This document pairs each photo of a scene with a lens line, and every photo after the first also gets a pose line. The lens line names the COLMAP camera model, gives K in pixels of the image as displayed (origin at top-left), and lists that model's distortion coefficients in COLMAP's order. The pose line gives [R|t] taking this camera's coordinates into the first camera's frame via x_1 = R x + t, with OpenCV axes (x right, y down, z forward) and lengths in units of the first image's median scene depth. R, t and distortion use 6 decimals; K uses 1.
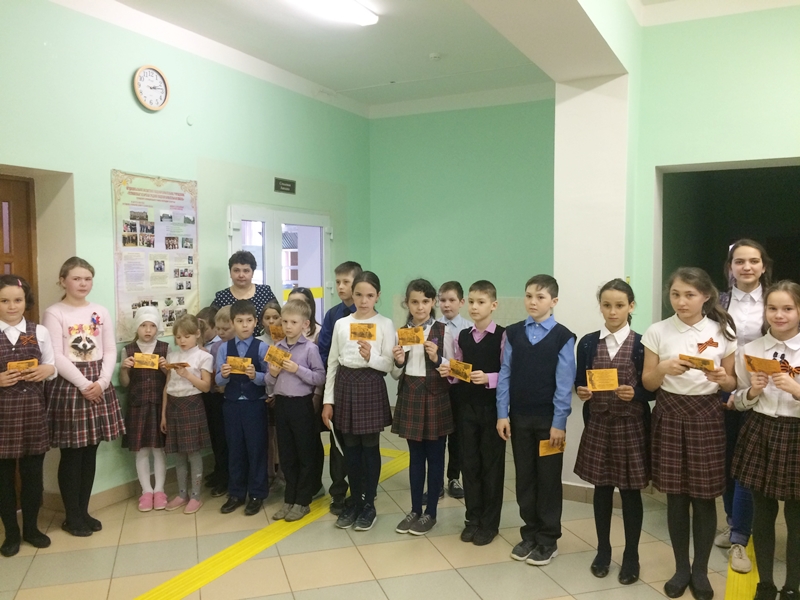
lens RADIAL K [[673.5, 0, 397.6], [0, 673.5, 301.1], [0, 0, 1]] dist [-0.009218, -0.018221]
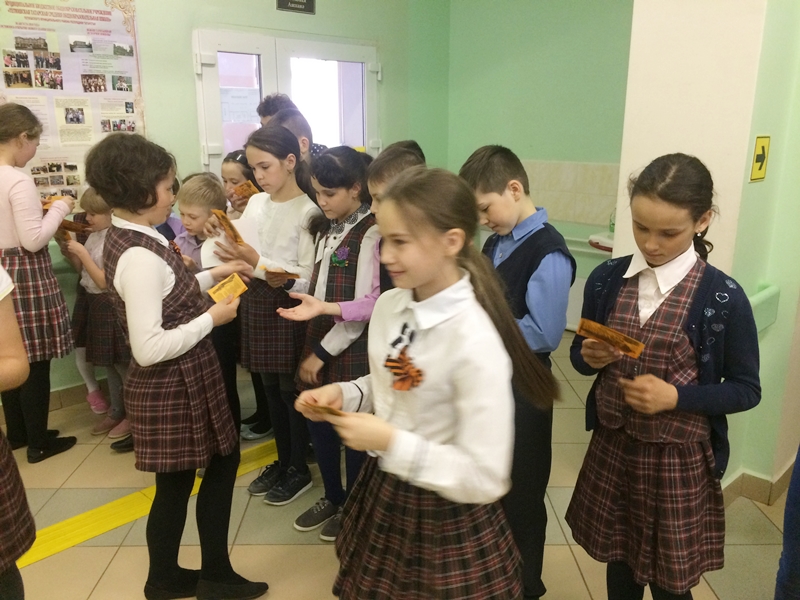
lens RADIAL K [[673.5, 0, 403.8], [0, 673.5, 299.8], [0, 0, 1]] dist [-0.009218, -0.018221]
pose [[0.952688, 0.085294, -0.291738, 0.221604], [-0.023487, 0.977608, 0.209119, -0.017264], [0.303042, -0.192373, 0.933358, 0.389217]]
